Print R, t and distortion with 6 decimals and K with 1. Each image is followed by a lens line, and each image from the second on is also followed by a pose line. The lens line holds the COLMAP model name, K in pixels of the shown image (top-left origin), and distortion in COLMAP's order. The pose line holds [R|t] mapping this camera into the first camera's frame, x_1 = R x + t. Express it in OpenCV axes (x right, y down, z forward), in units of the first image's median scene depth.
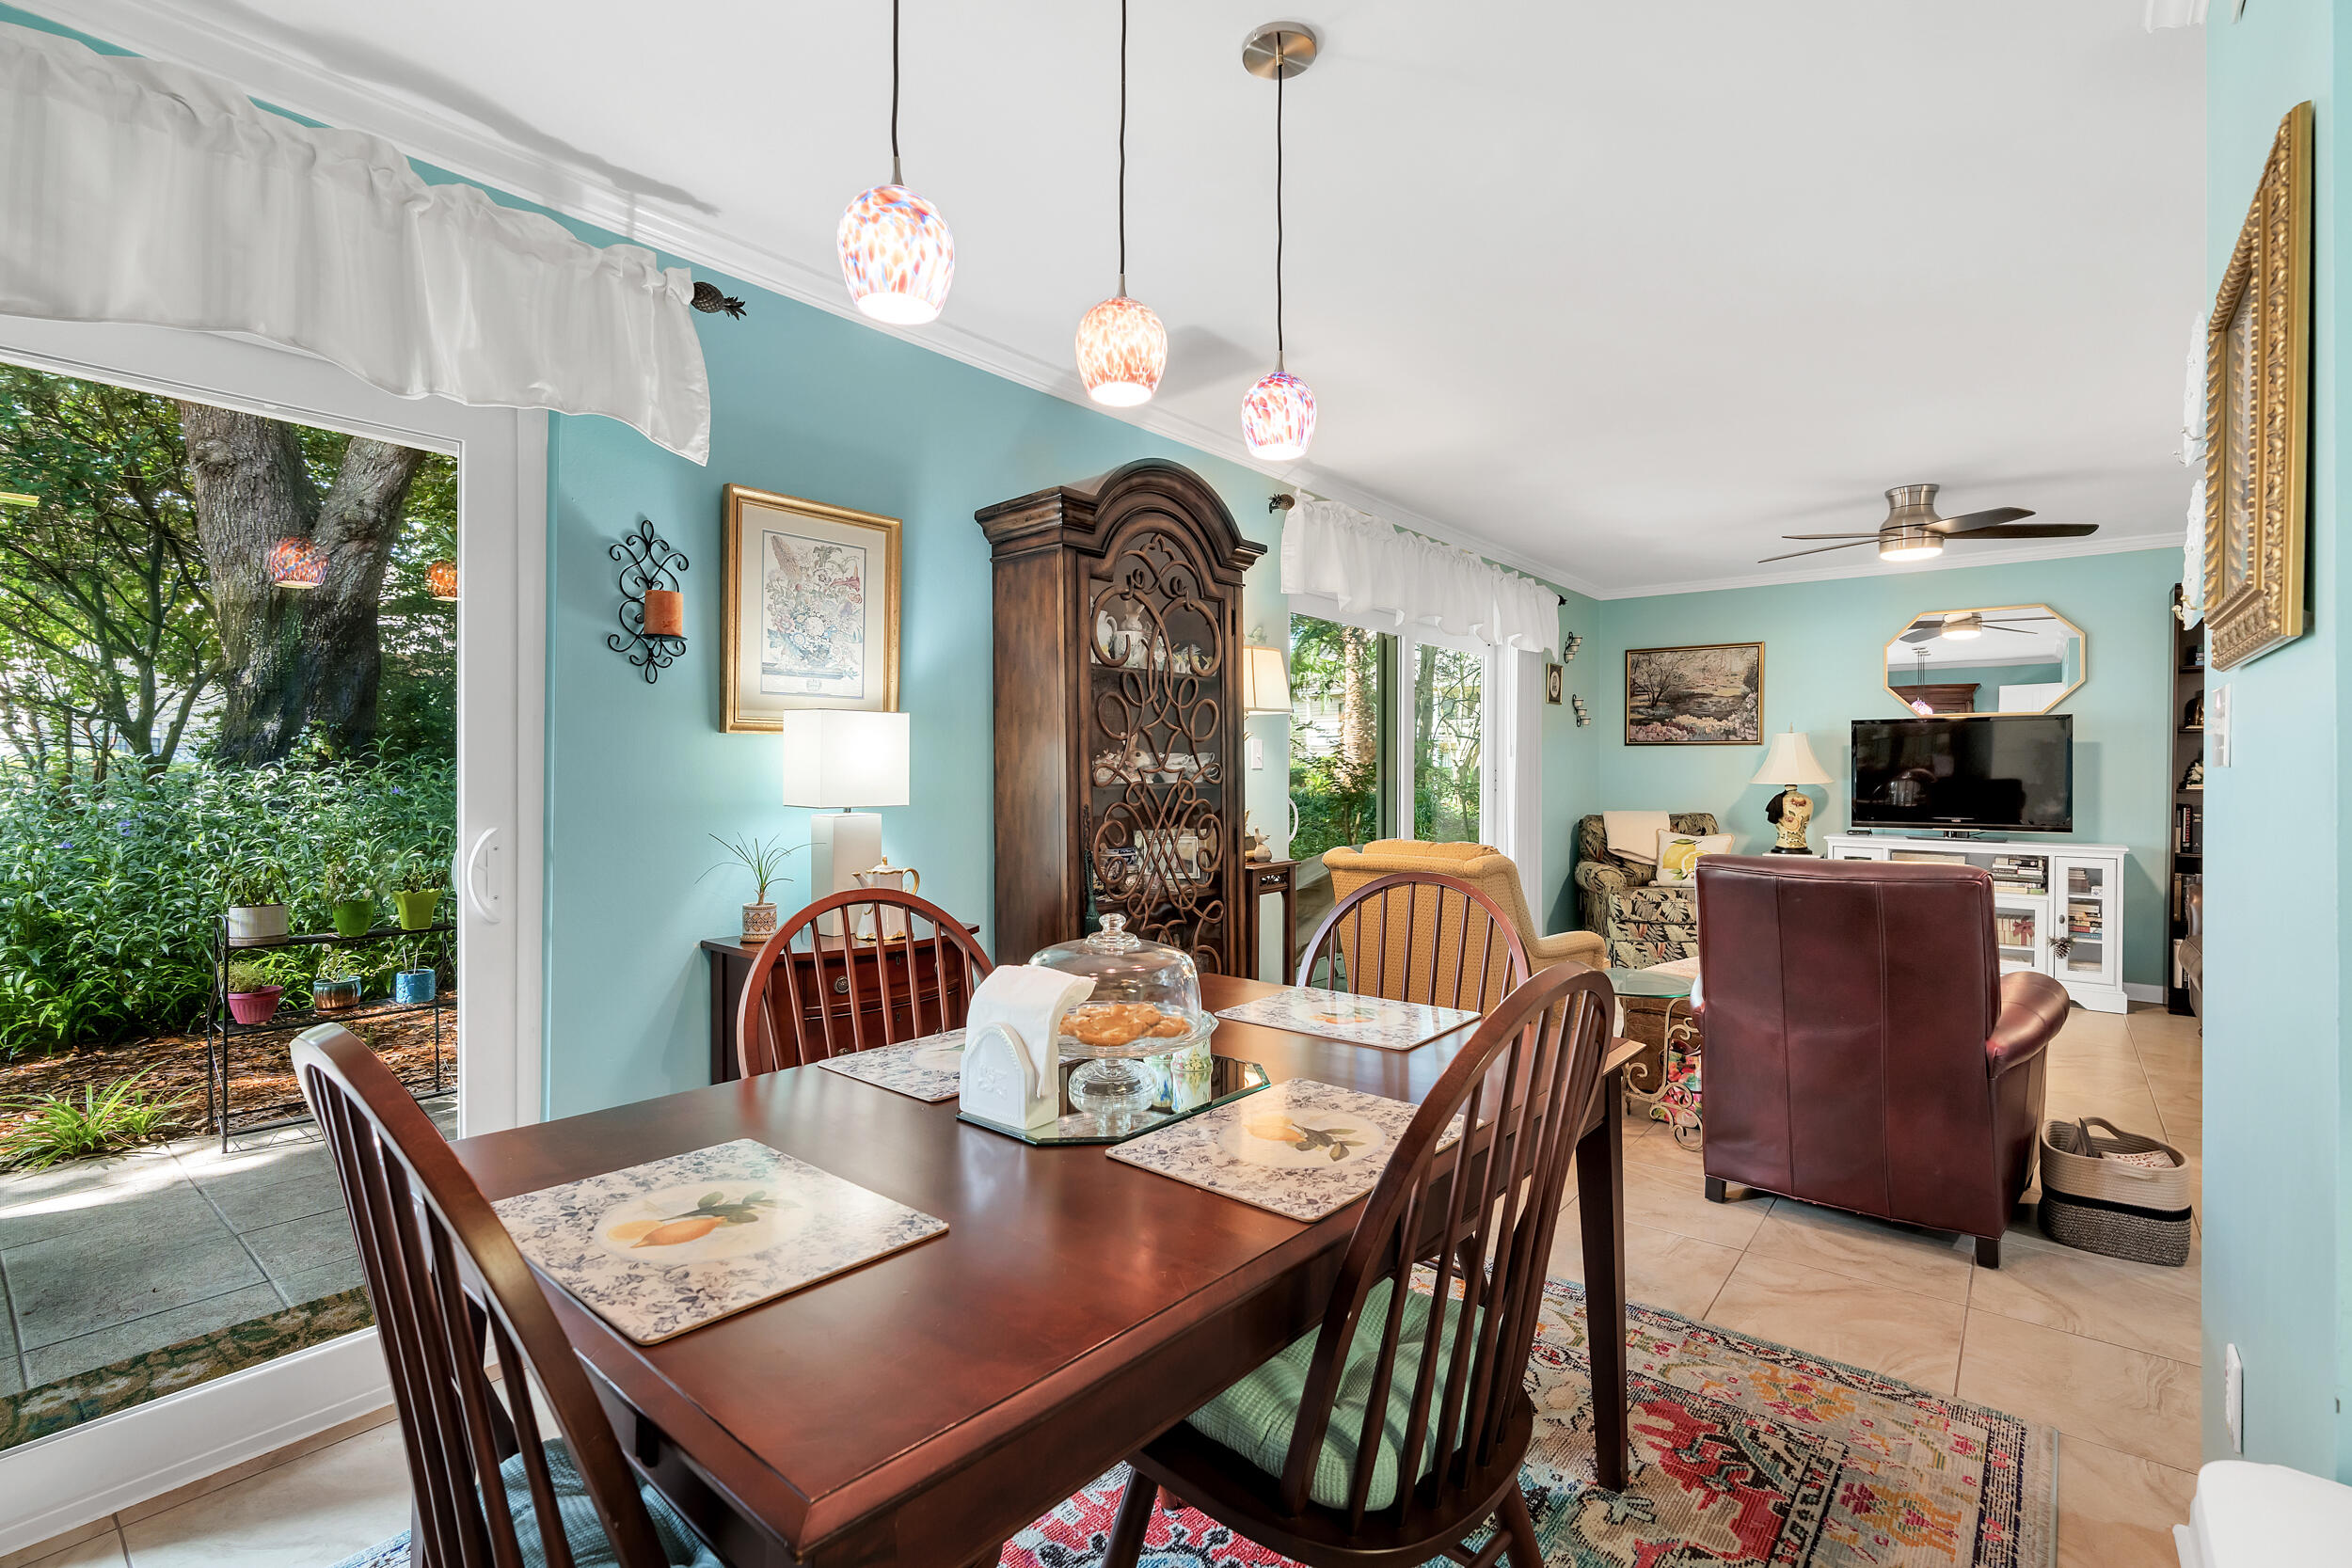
lens RADIAL K [[1046.7, 0, 1189.0], [0, 1046.7, 777.5], [0, 0, 1]] dist [-0.000013, -0.000090]
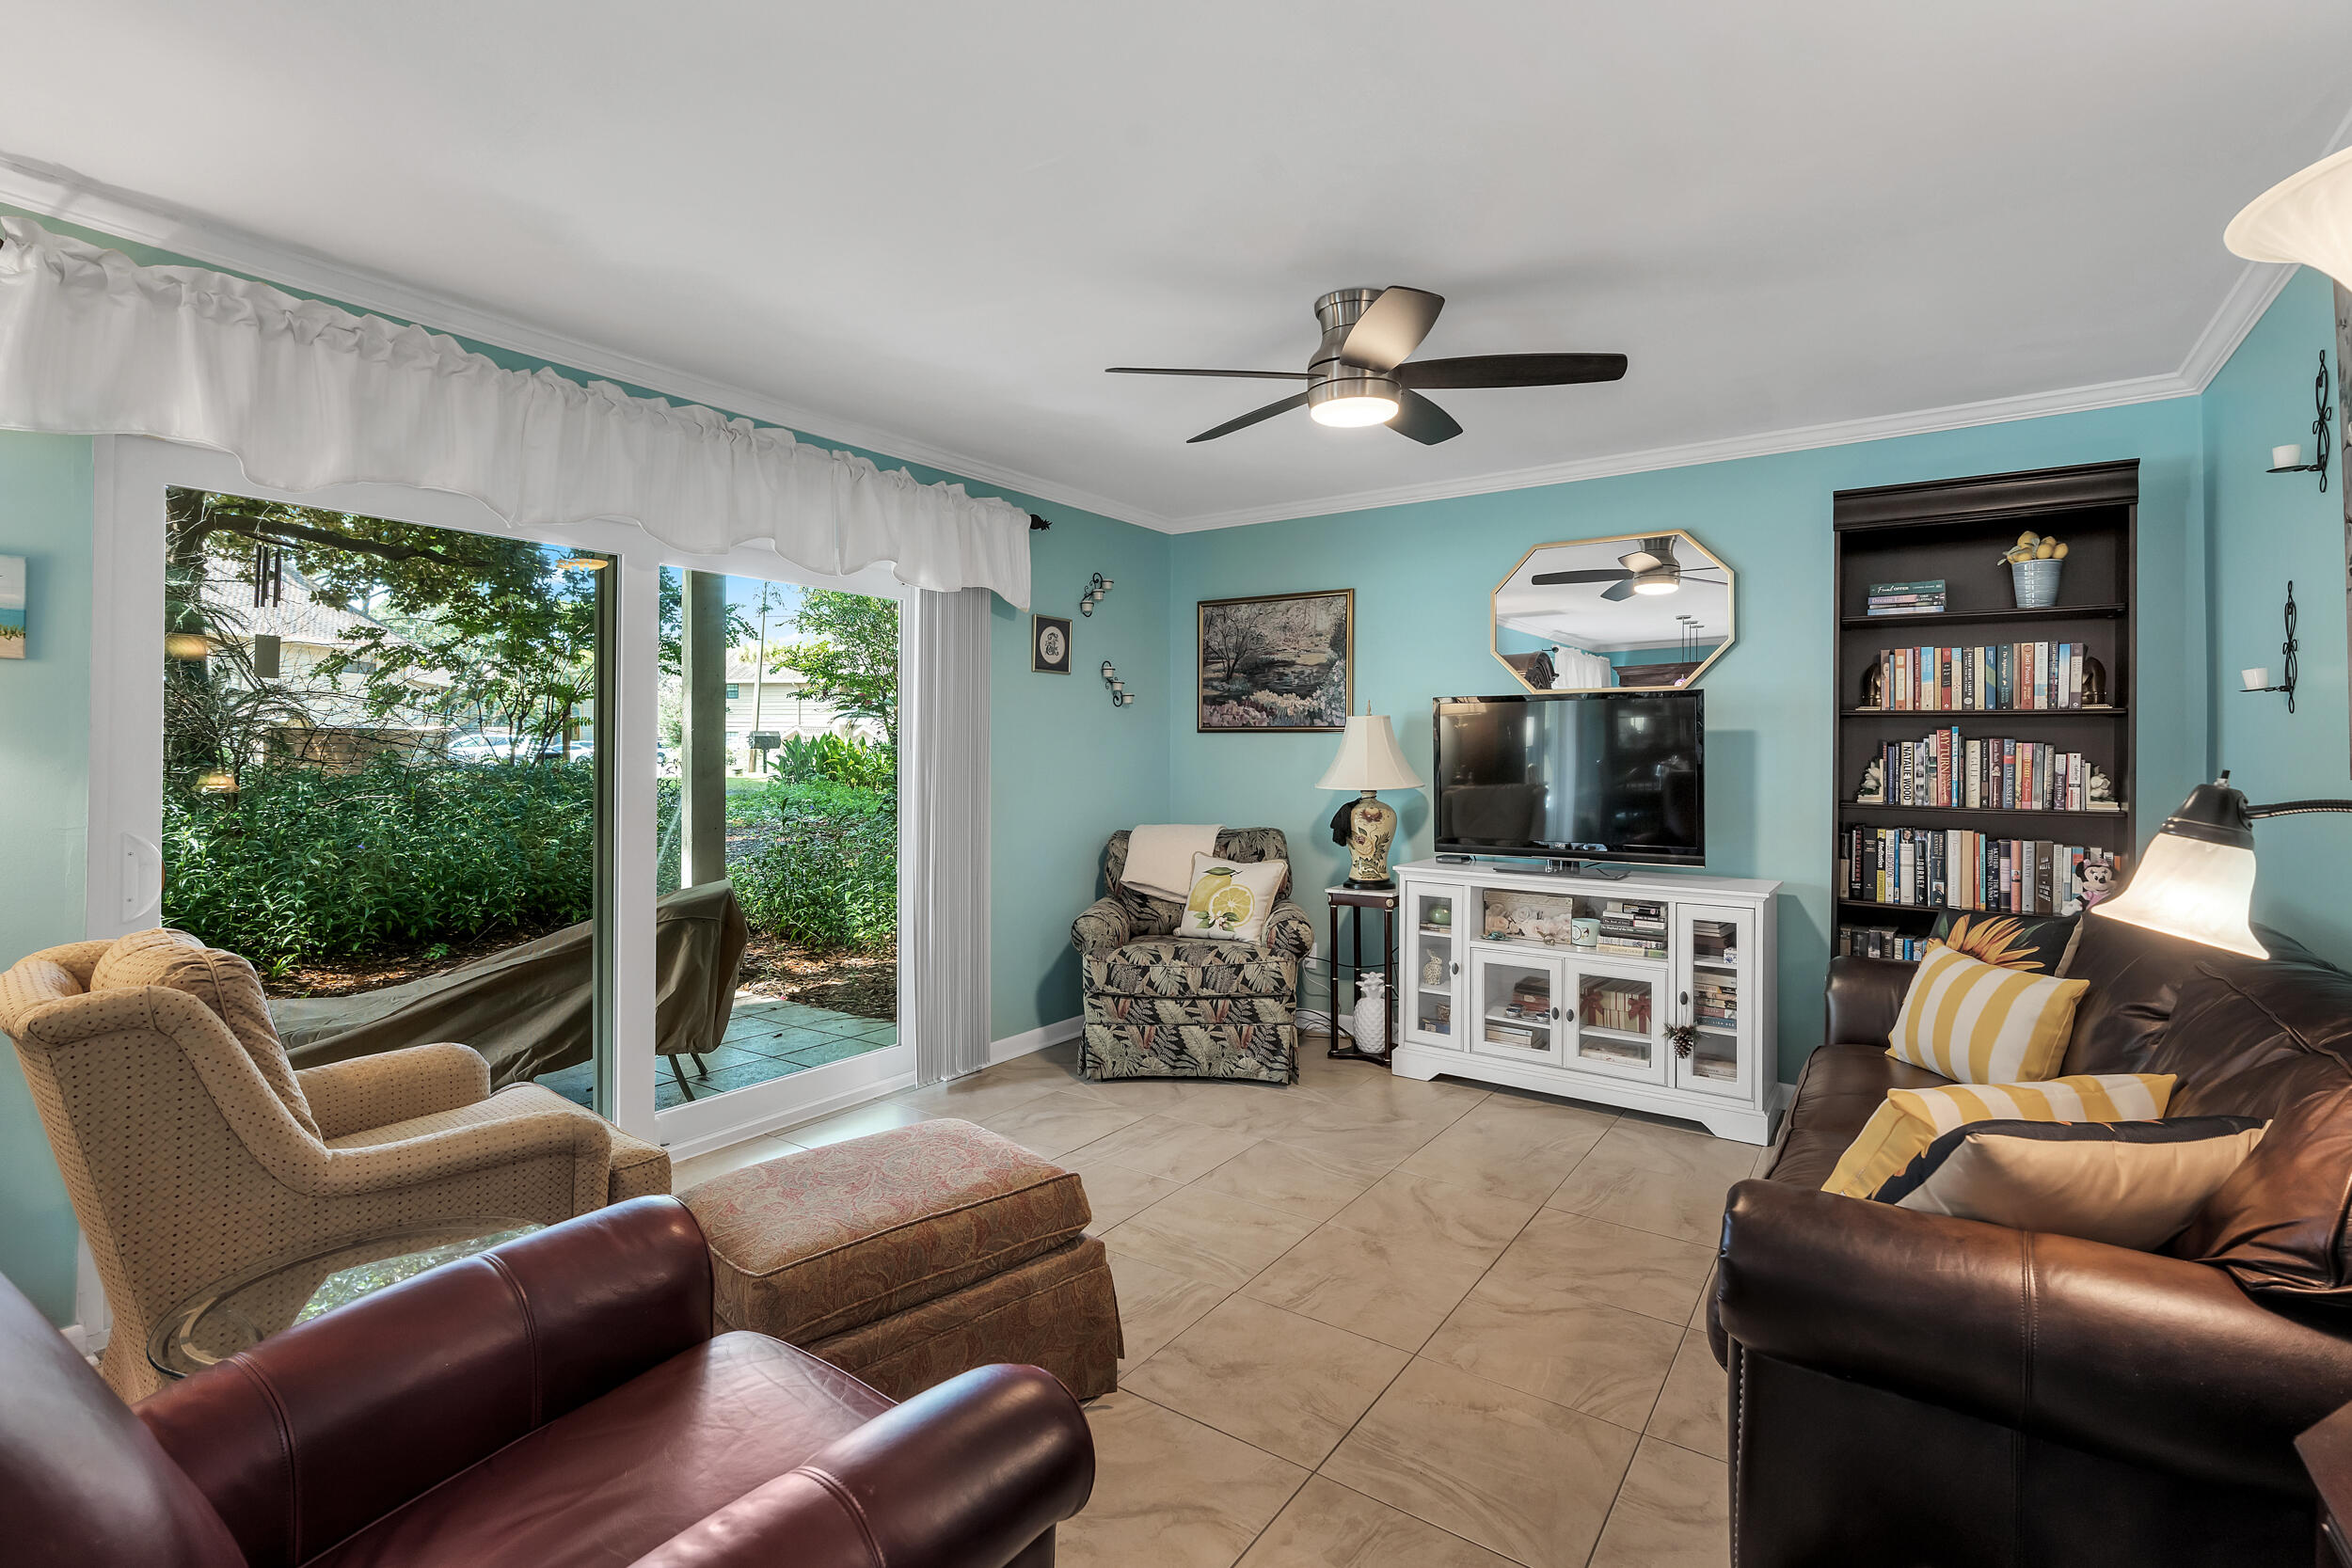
lens RADIAL K [[1077.5, 0, 1173.3], [0, 1077.5, 753.9], [0, 0, 1]] dist [0.001597, -0.000366]
pose [[0.997165, 0.003288, 0.075177, 0.457558], [-0.002643, 0.999959, -0.008688, -0.012221], [-0.075203, 0.008464, 0.997132, 0.340636]]
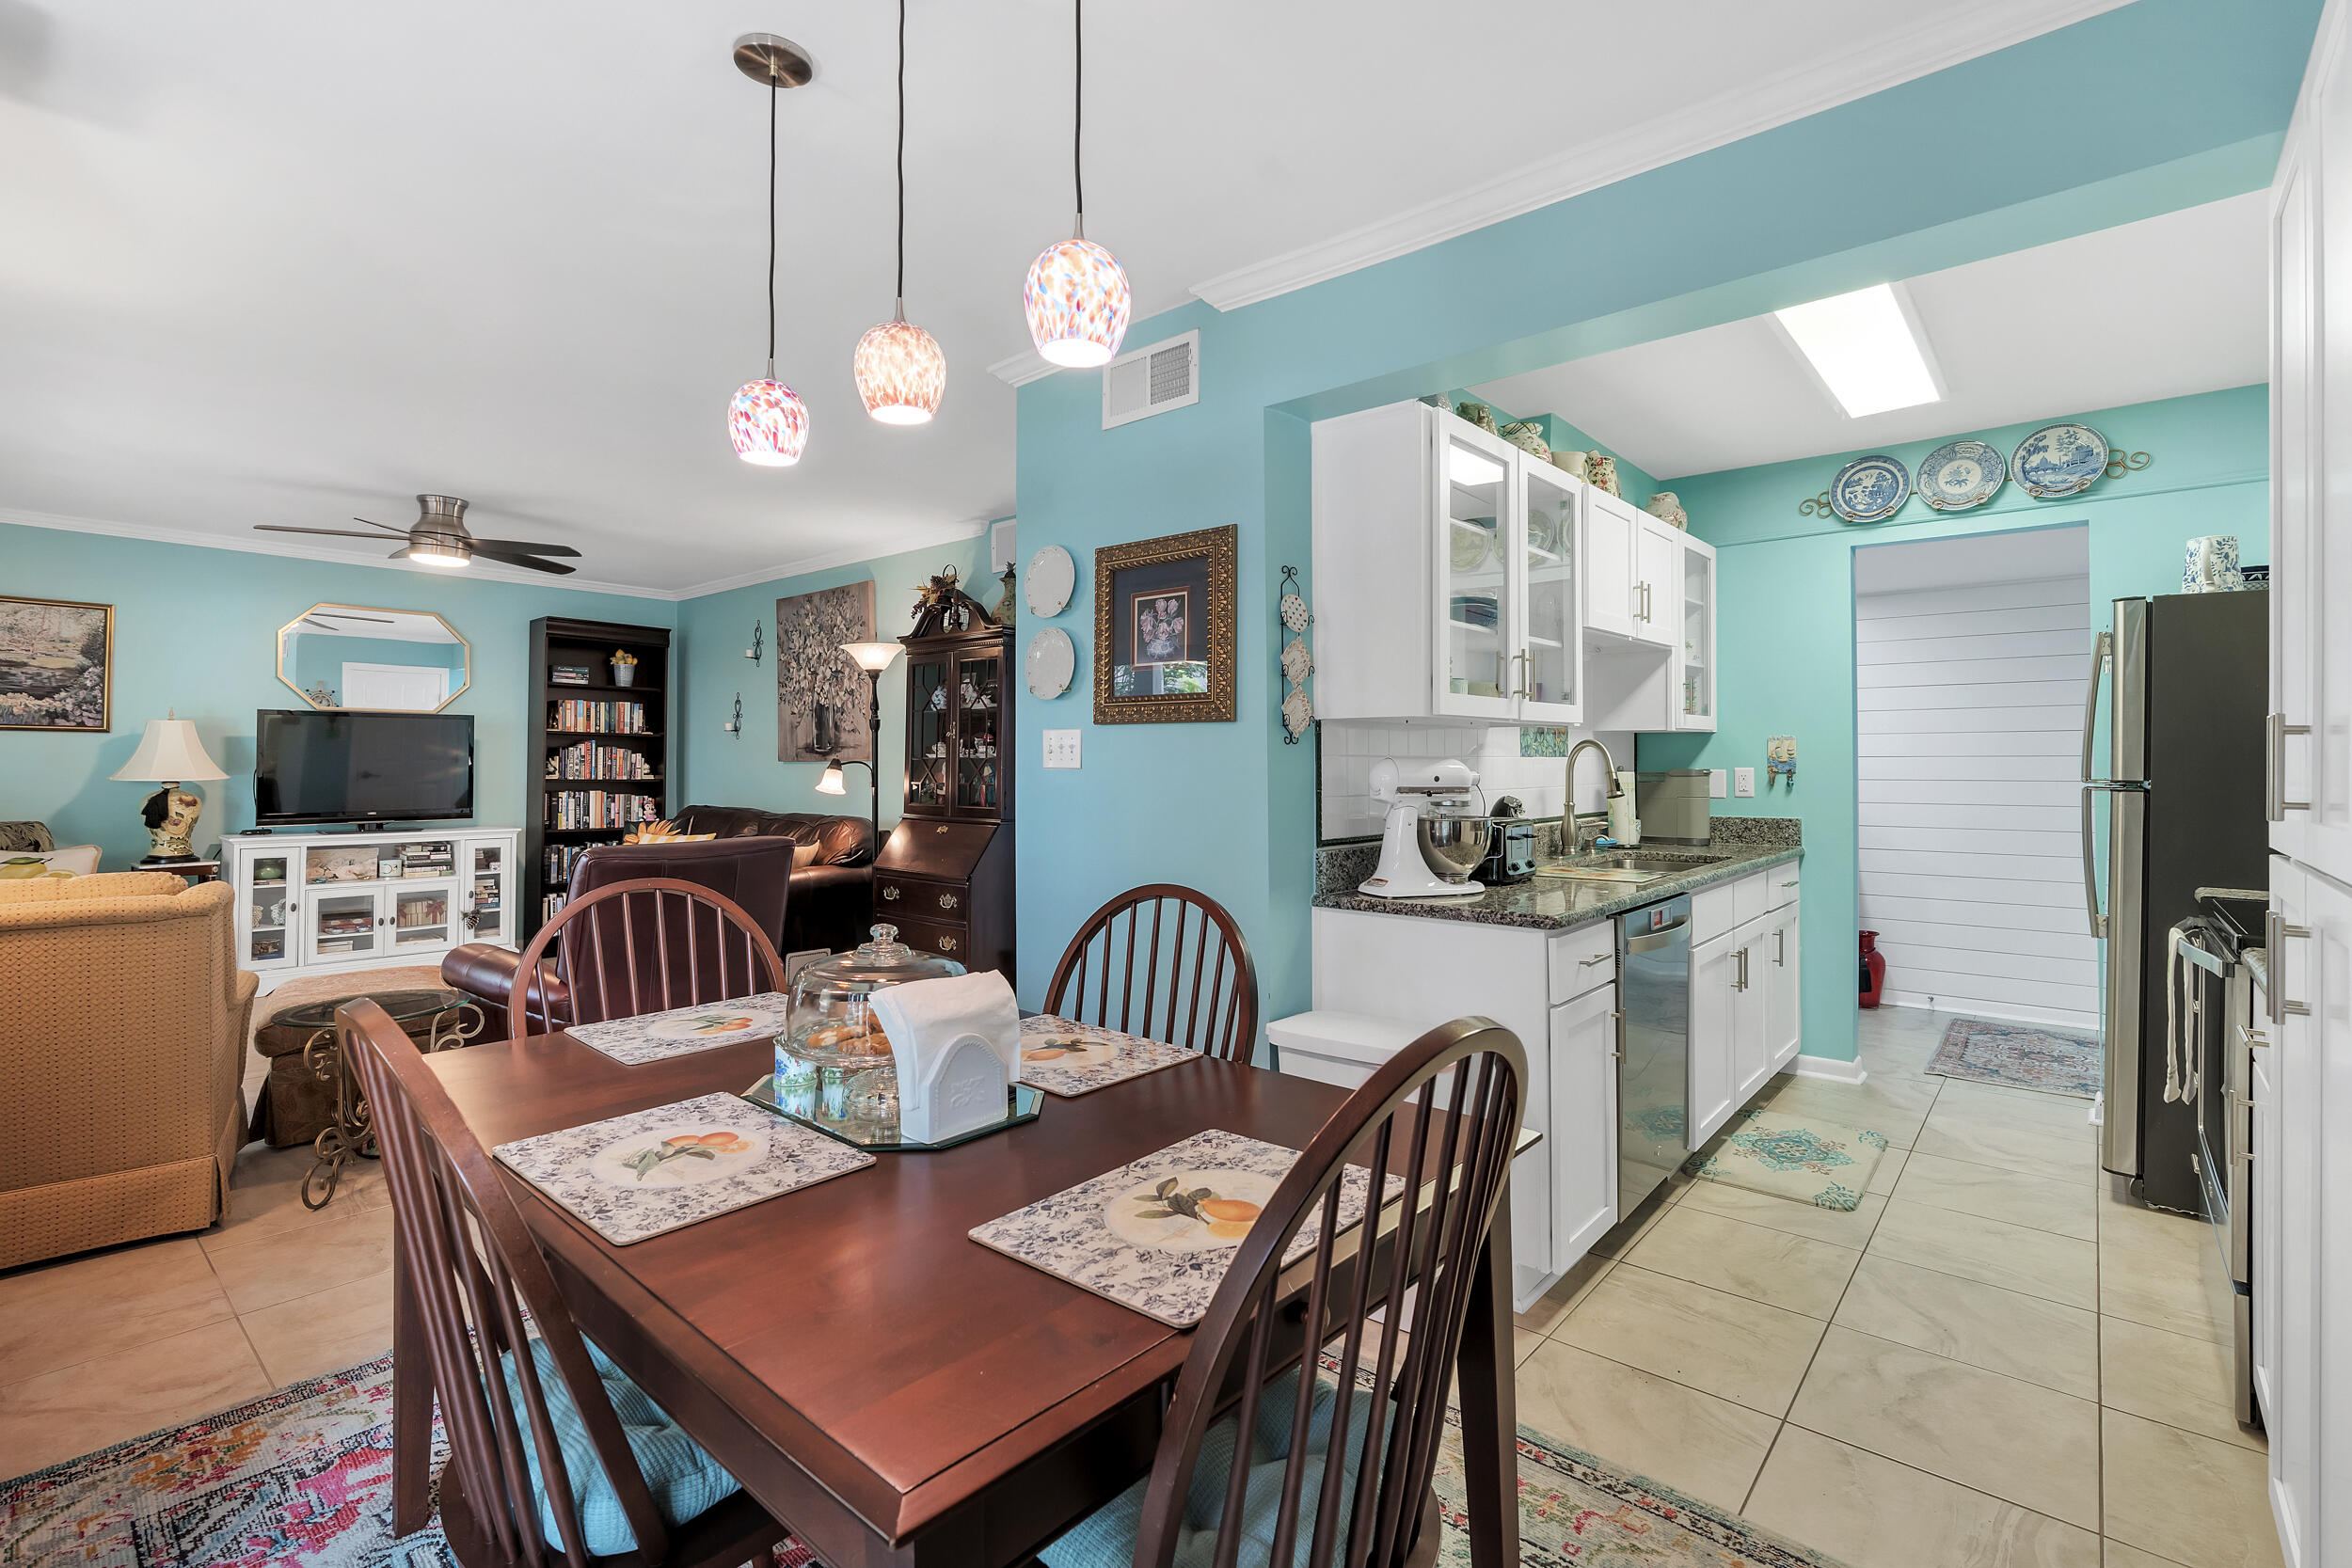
lens RADIAL K [[1047.4, 0, 1187.9], [0, 1047.4, 751.8], [0, 0, 1]] dist [-0.002320, -0.000087]
pose [[0.028632, 0.008972, 0.999550, -0.285201], [0.005130, 0.999945, -0.009122, -0.005921], [-0.999577, 0.005389, 0.028585, 0.183019]]
